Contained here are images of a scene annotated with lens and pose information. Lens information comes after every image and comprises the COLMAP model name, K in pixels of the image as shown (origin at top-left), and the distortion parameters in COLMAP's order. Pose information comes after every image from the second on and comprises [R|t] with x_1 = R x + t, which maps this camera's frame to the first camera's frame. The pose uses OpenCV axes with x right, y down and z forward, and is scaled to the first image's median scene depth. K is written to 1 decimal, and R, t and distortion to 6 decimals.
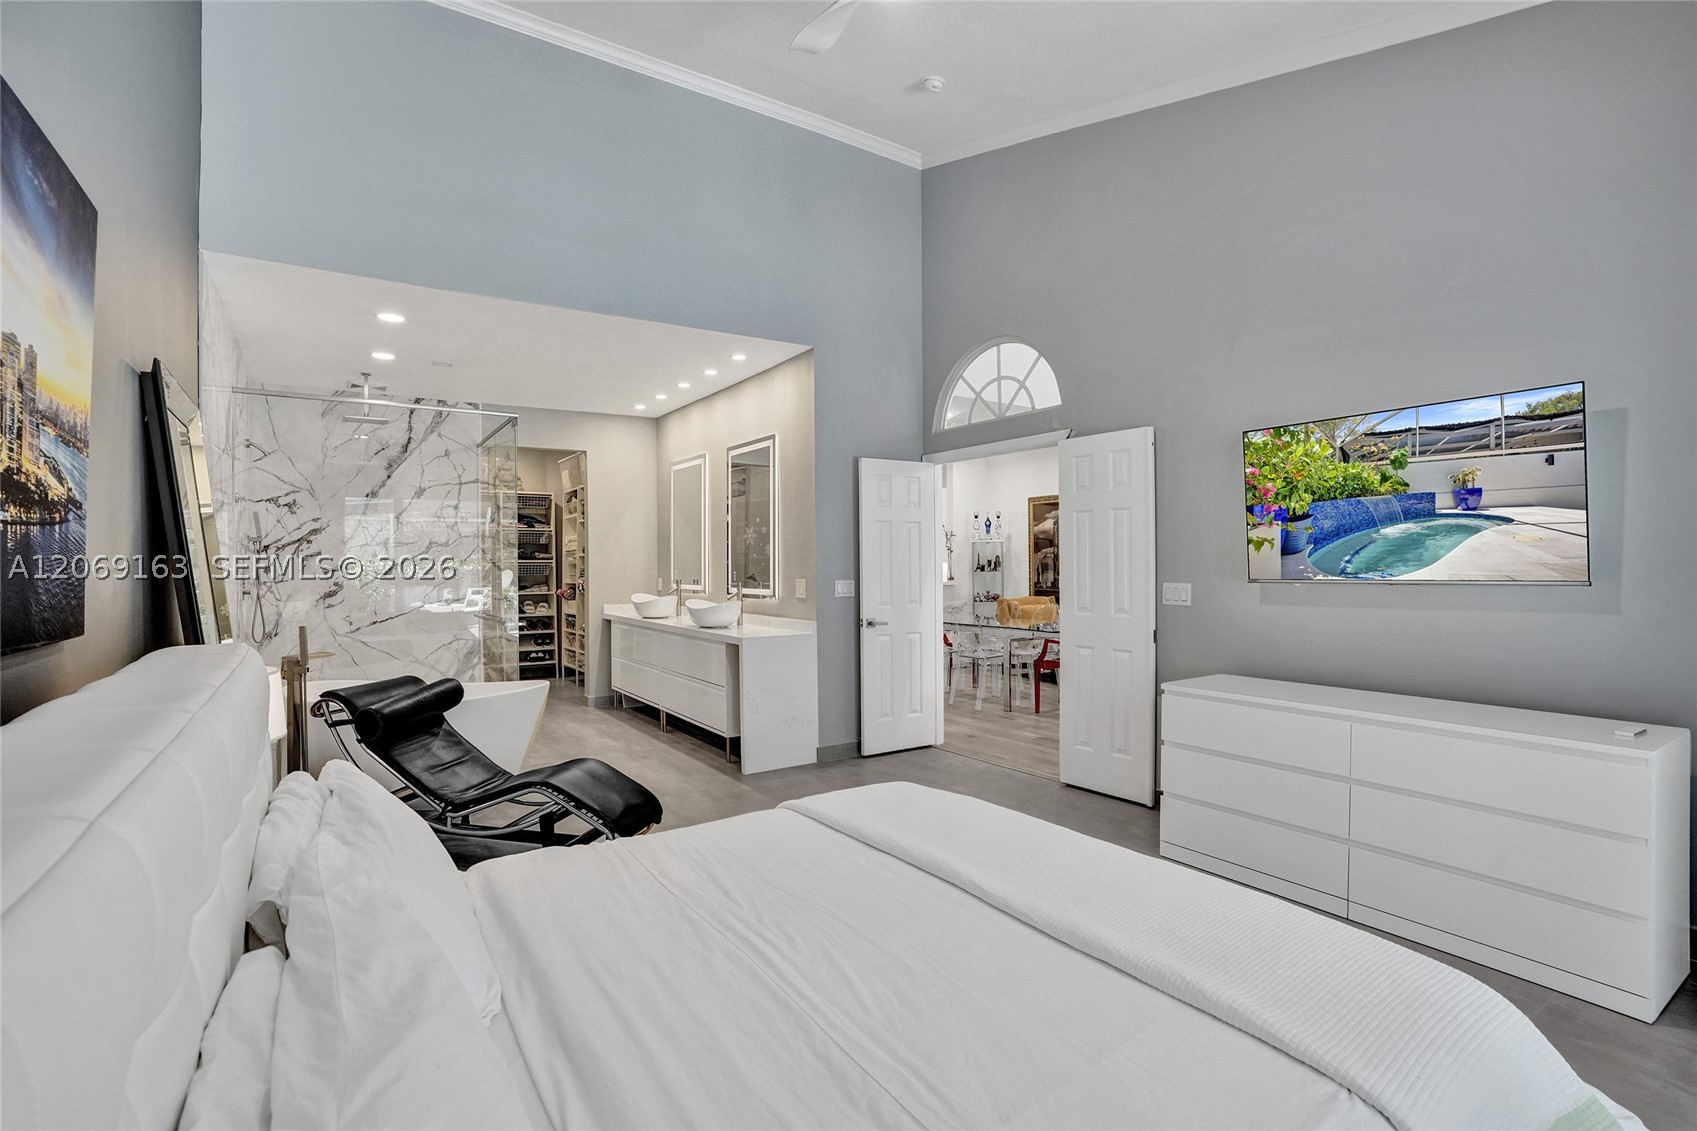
lens RADIAL K [[790.3, 0, 847.6], [0, 790.3, 567.2], [0, 0, 1]] dist [-0.051920, 0.013920]
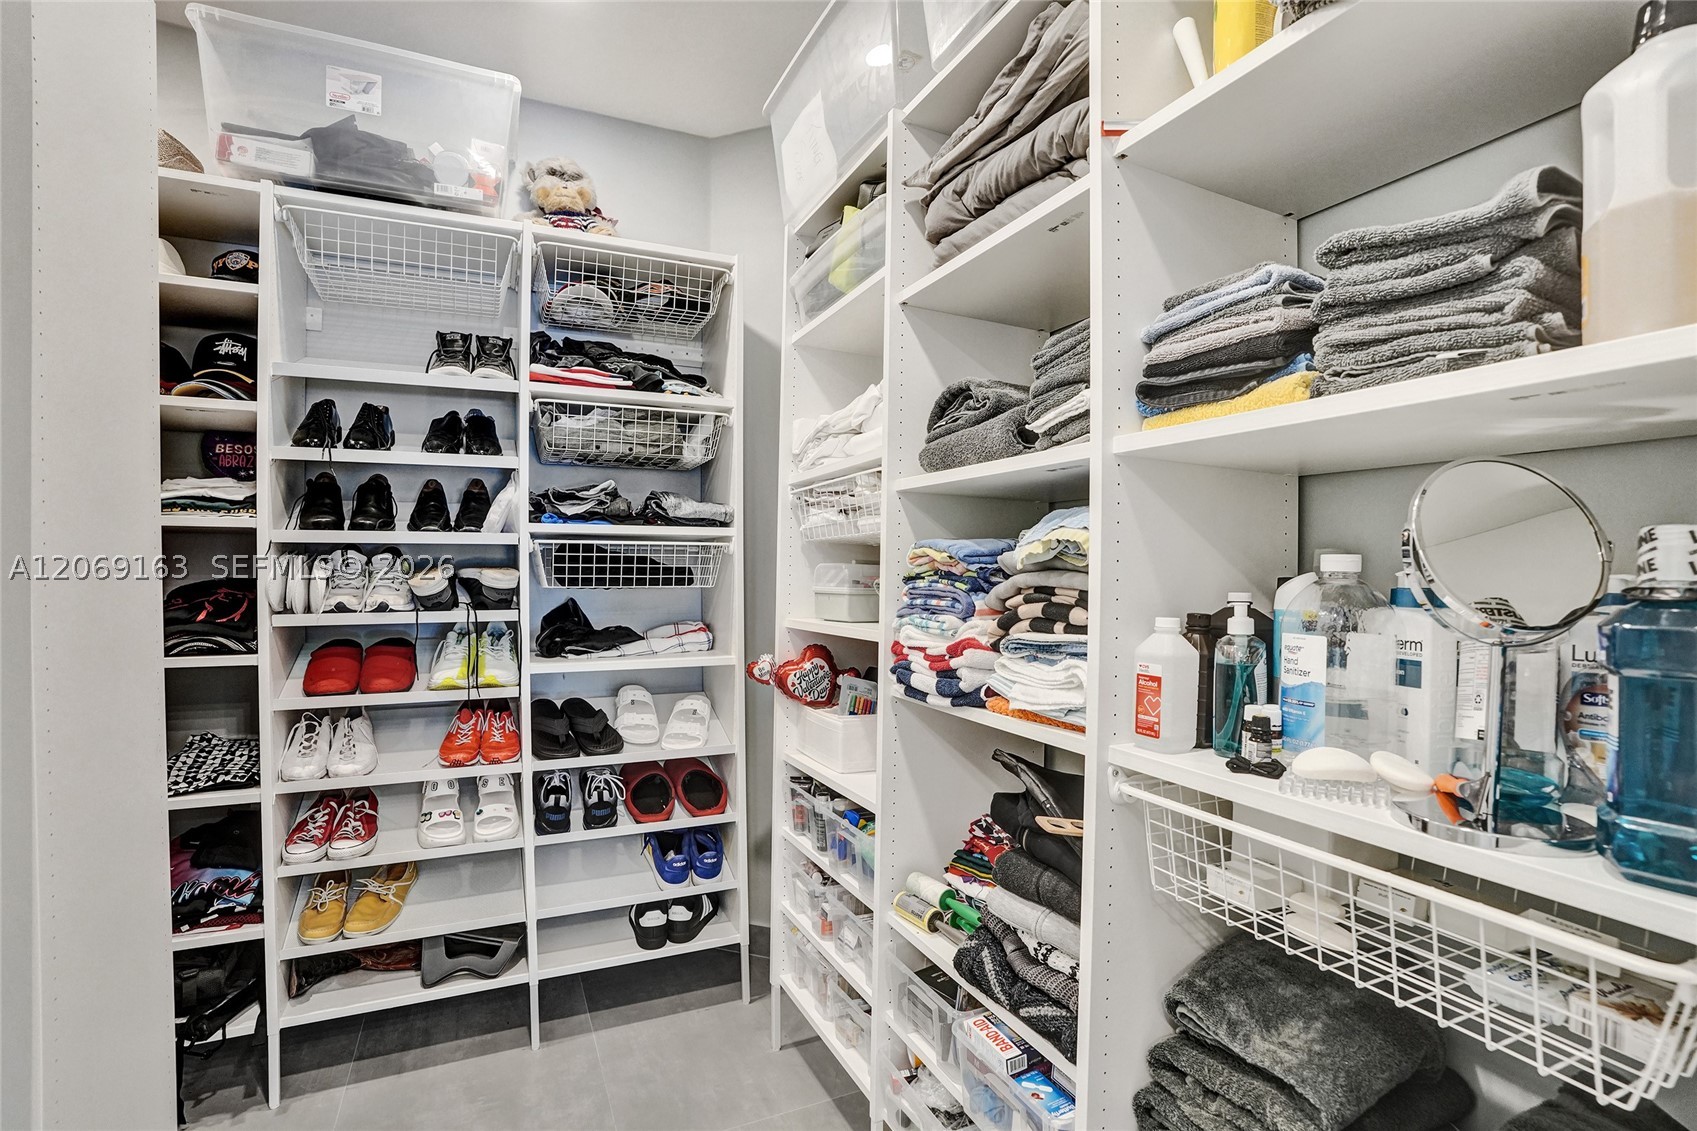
lens RADIAL K [[790.3, 0, 849.9], [0, 790.3, 559.8], [0, 0, 1]] dist [-0.051920, 0.013920]
pose [[0.988029, 0.006711, -0.154120, -0.362093], [-0.009350, 0.999822, -0.016408, 0.005080], [0.153982, 0.017653, 0.987916, 0.916735]]
